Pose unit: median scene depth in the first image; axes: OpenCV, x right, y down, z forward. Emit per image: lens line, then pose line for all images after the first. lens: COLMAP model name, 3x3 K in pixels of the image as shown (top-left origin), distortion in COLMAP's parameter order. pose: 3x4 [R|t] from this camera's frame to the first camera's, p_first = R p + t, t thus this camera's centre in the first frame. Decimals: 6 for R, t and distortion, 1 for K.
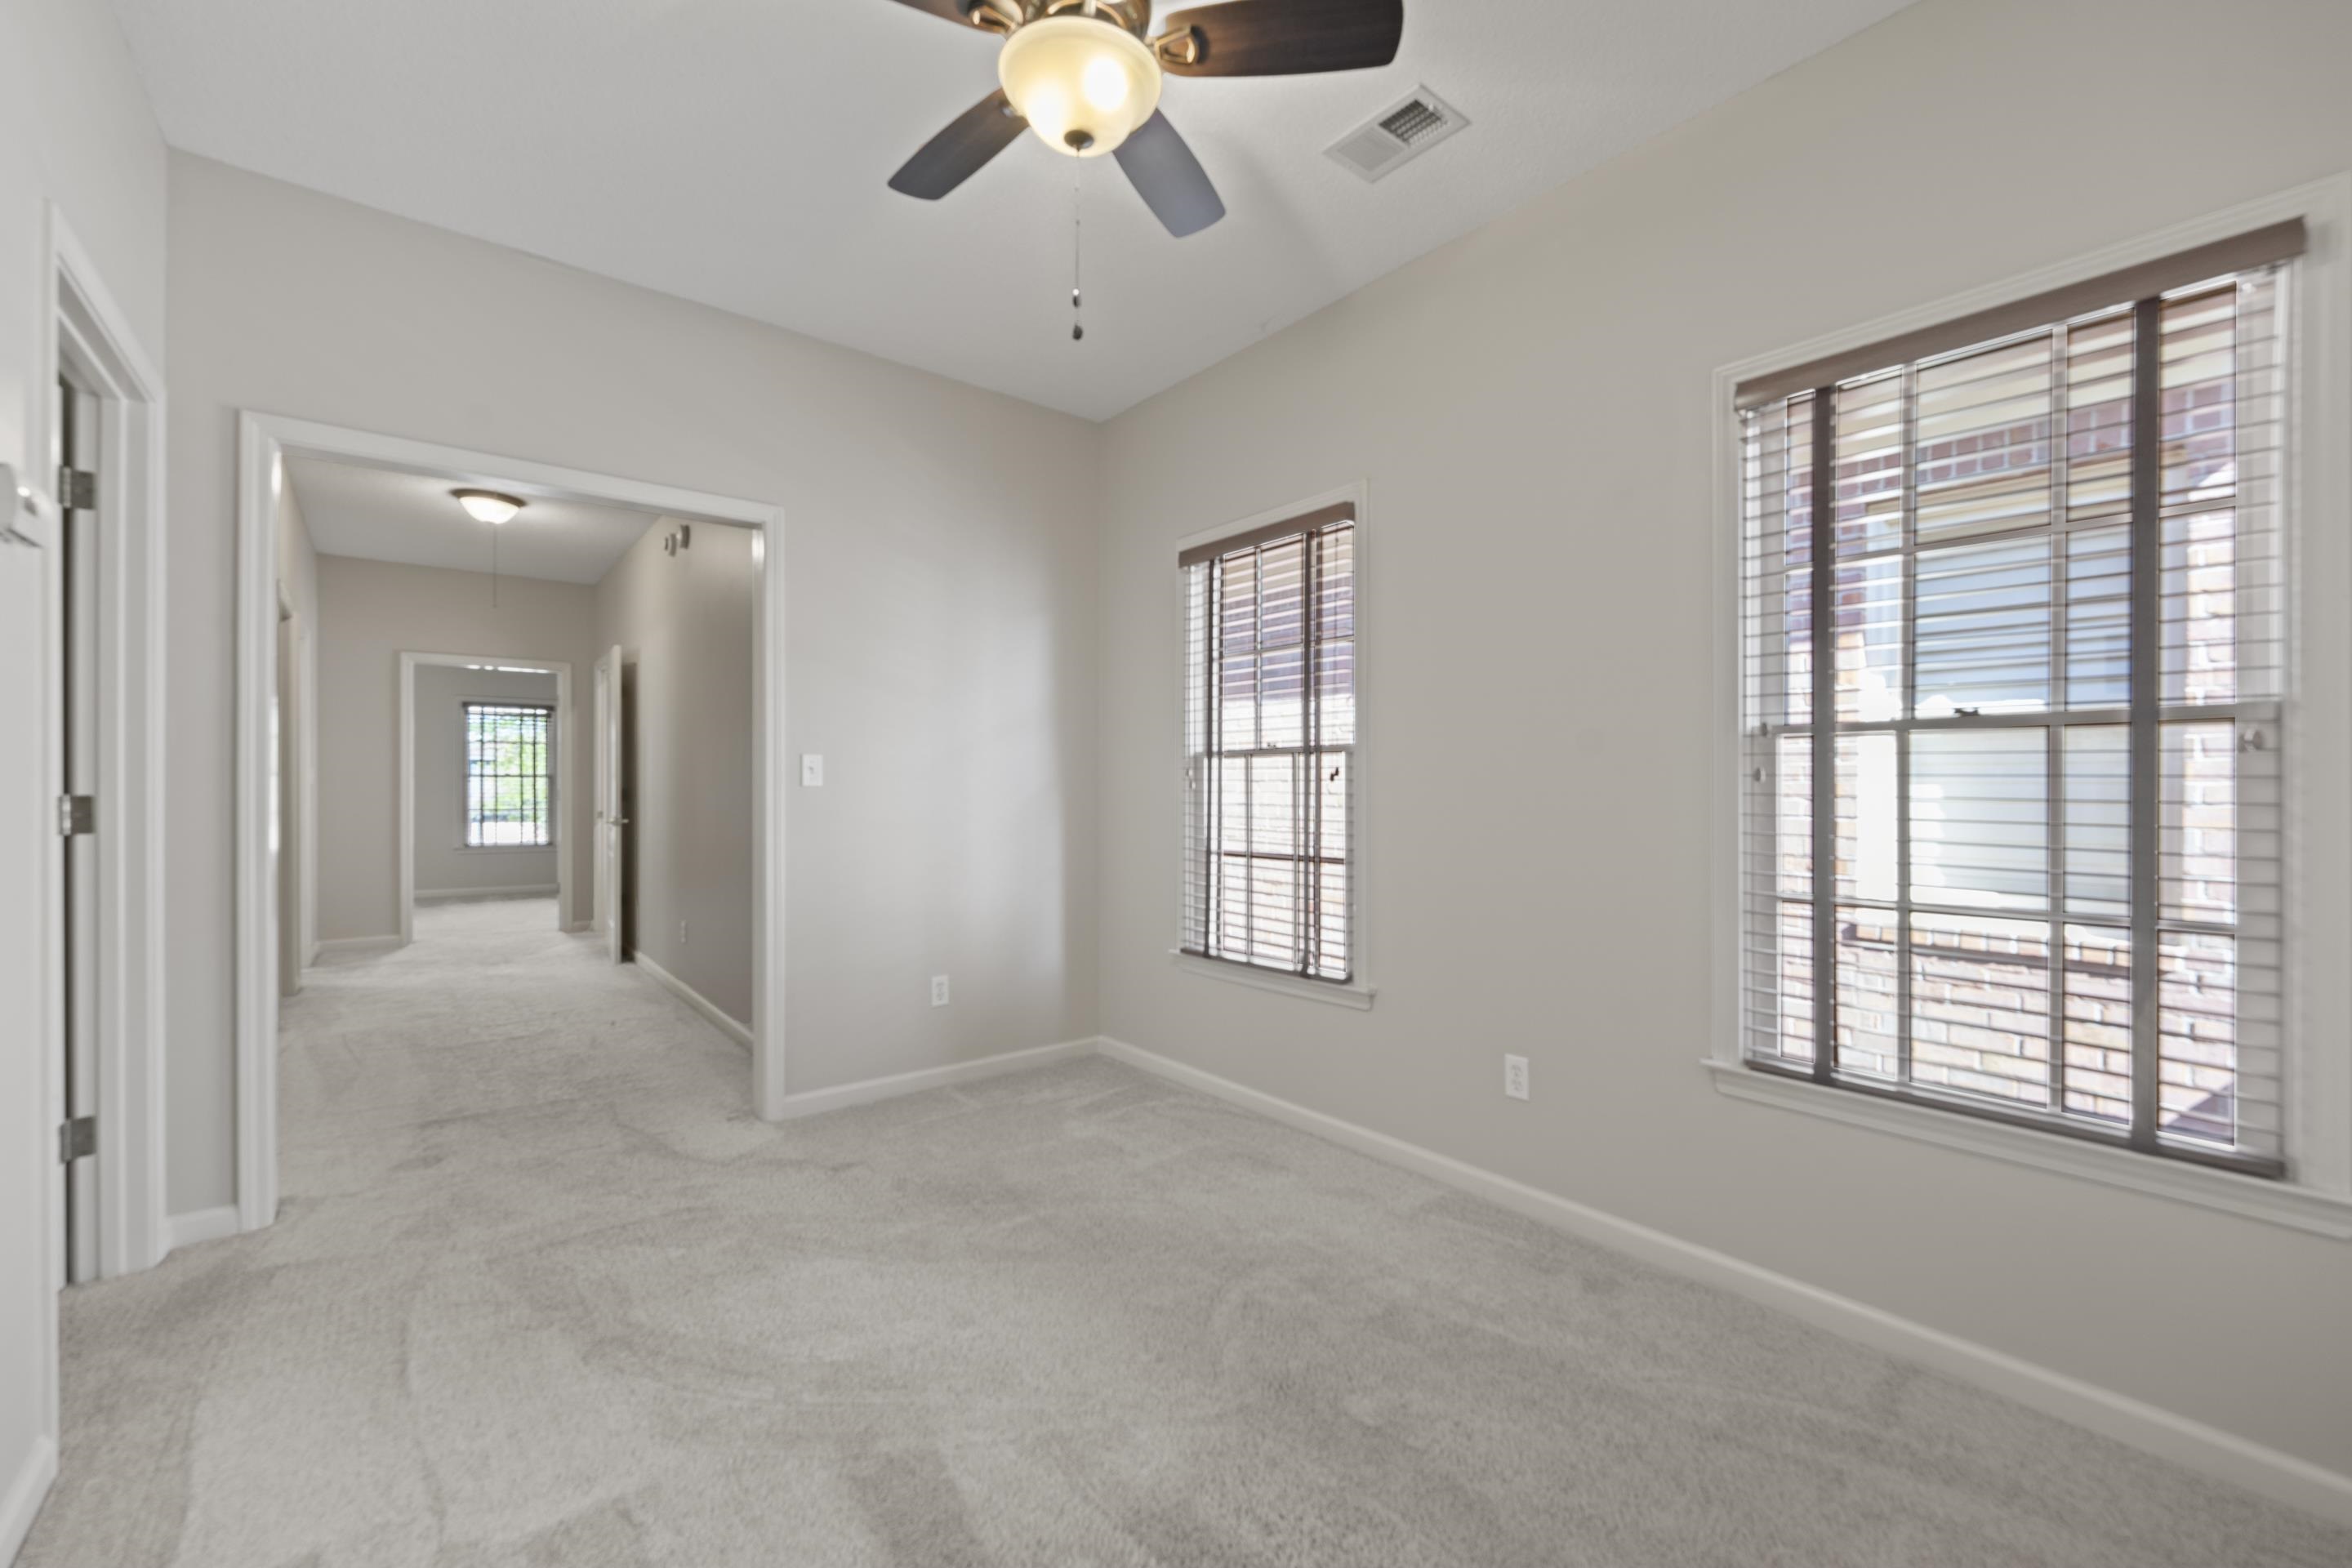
lens RADIAL K [[946.2, 0, 1168.9], [0, 946.2, 790.3], [0, 0, 1]] dist [-0.006867, -0.000152]
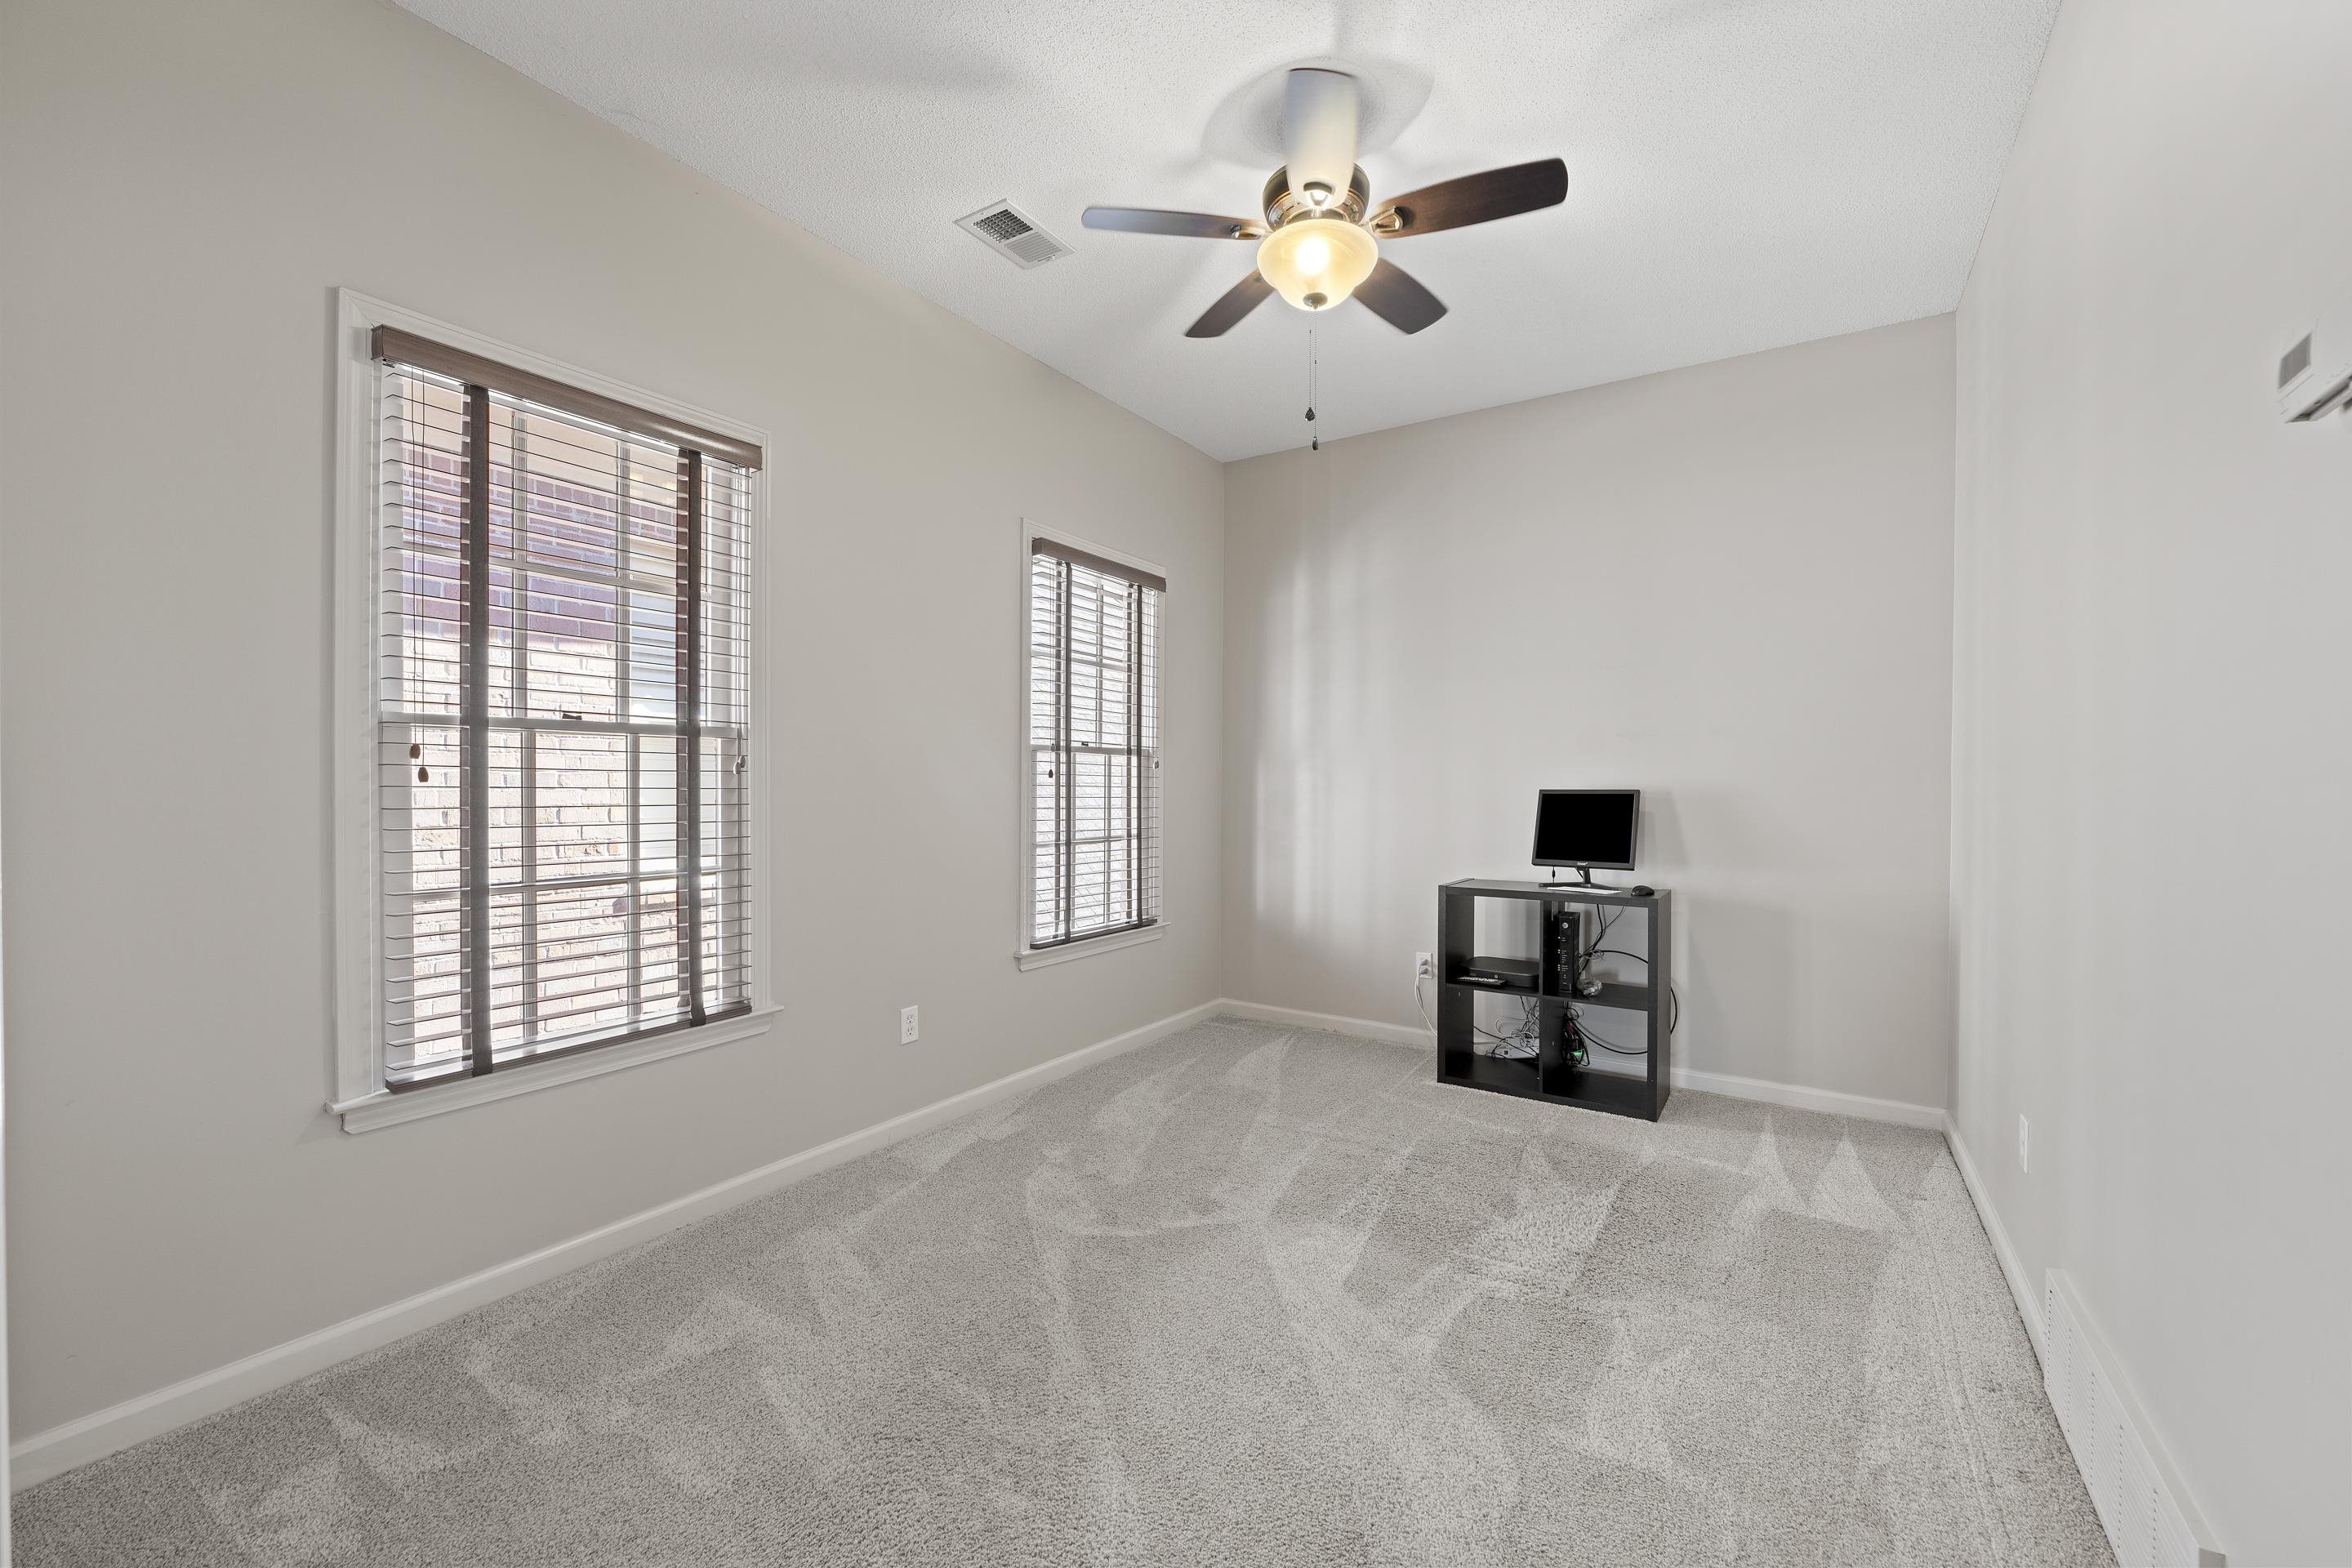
lens RADIAL K [[946.2, 0, 1168.9], [0, 946.2, 790.3], [0, 0, 1]] dist [-0.006867, -0.000152]
pose [[-0.301742, -0.011567, 0.953320, -0.644755], [-0.000927, 0.999929, 0.011839, -0.003356], [-0.953389, 0.002688, -0.301731, 0.788308]]
